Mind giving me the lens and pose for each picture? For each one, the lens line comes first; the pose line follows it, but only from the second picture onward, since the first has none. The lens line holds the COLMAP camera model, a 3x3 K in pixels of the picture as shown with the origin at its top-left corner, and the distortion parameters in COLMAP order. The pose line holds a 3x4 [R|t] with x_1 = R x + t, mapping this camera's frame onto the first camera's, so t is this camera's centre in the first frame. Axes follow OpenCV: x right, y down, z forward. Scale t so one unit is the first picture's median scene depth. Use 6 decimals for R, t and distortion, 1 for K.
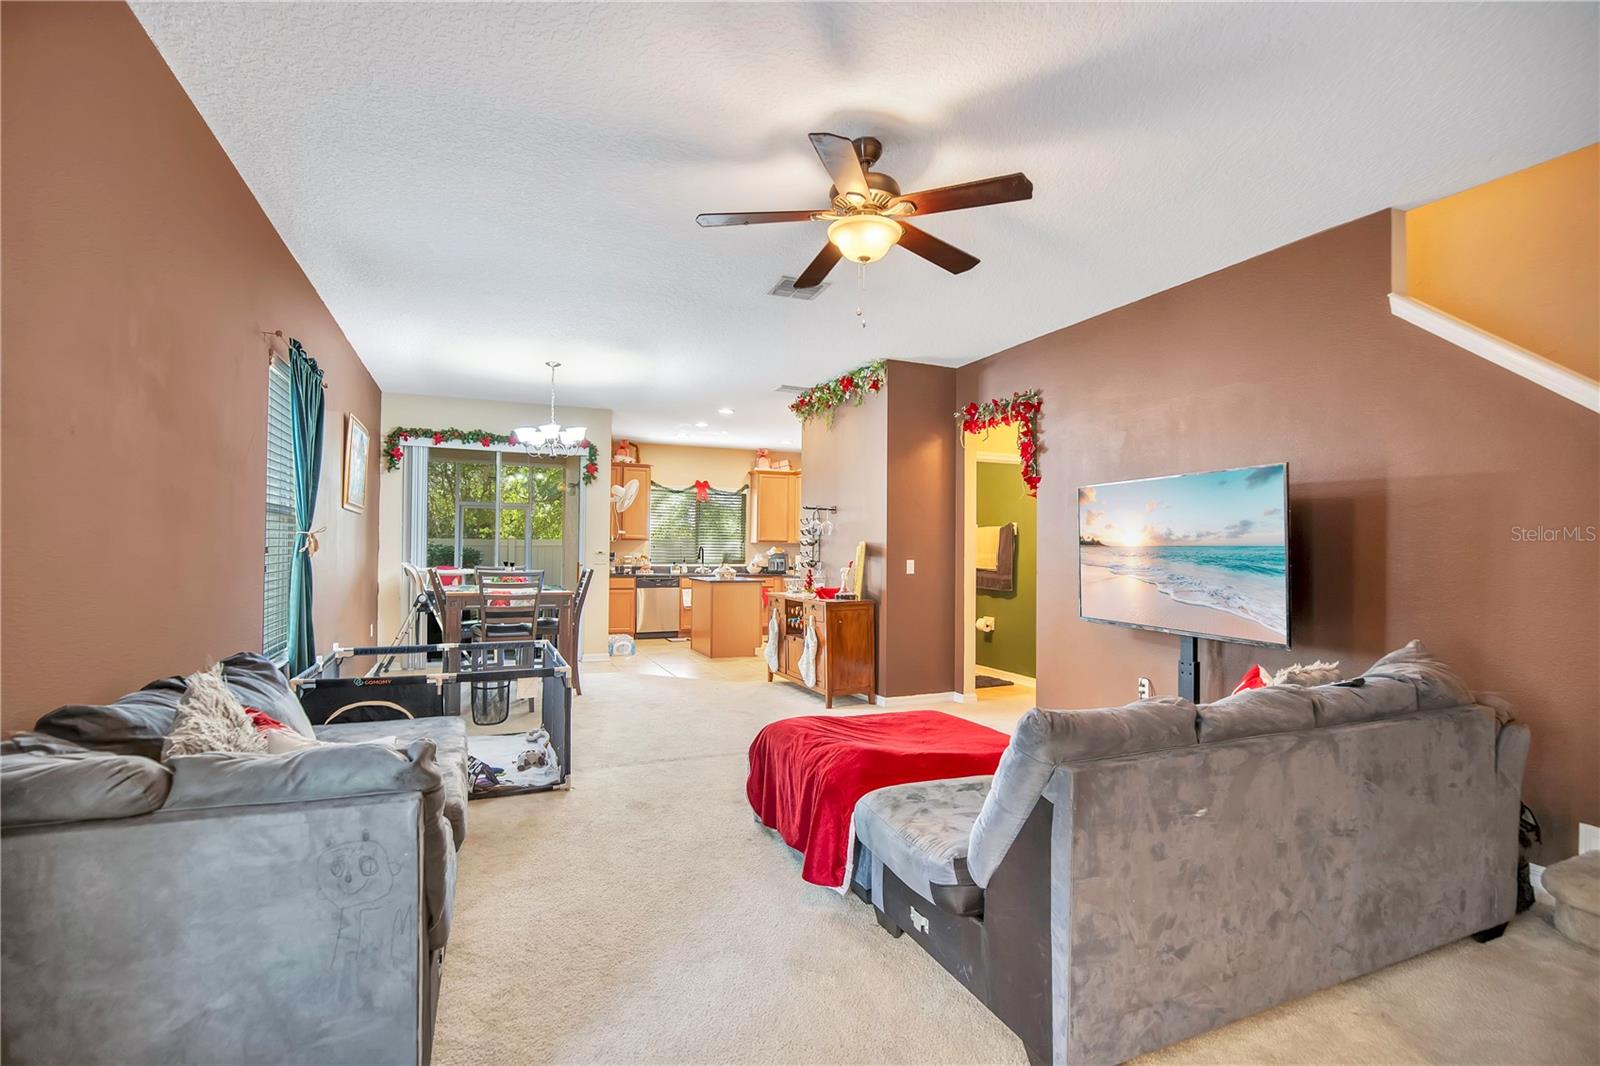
lens RADIAL K [[756.1, 0, 805.7], [0, 756.1, 541.0], [0, 0, 1]] dist [-0.022405, 0.004240]
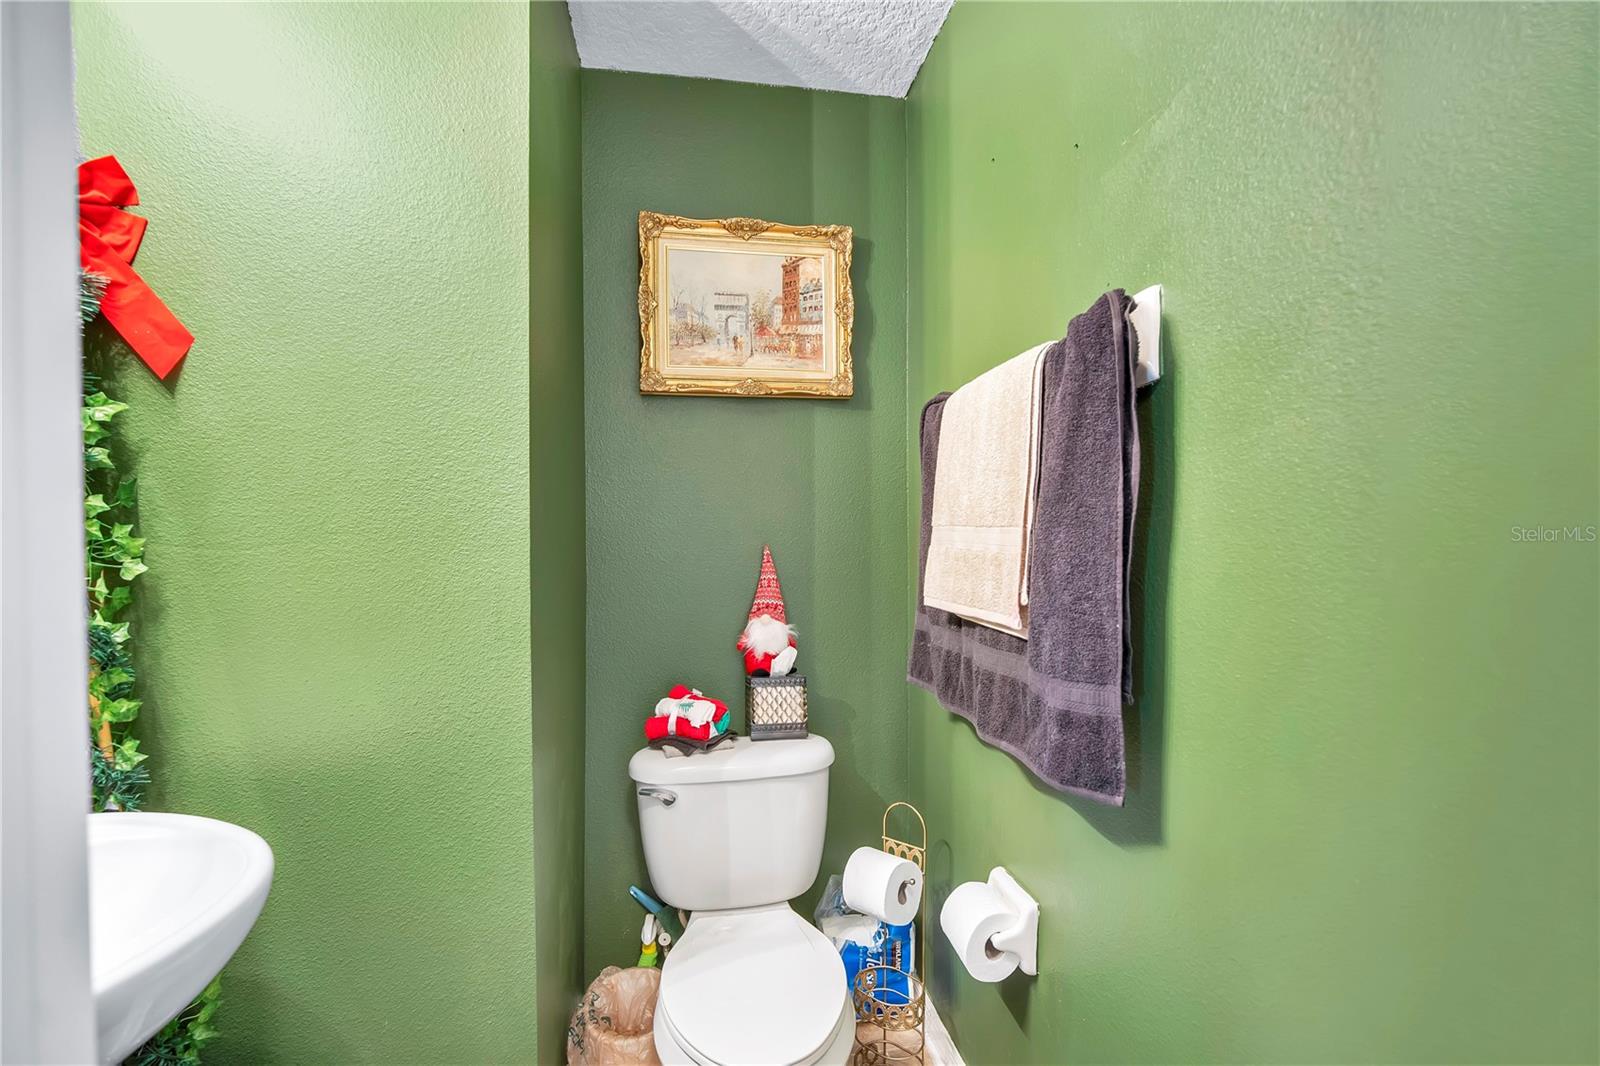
lens RADIAL K [[756.1, 0, 800.4], [0, 756.1, 537.7], [0, 0, 1]] dist [-0.022405, 0.004240]
pose [[0.973377, -0.006767, -0.229111, 0.248037], [0.012827, 0.999606, 0.024971, 0.015034], [0.228851, -0.027245, 0.973080, 0.856970]]
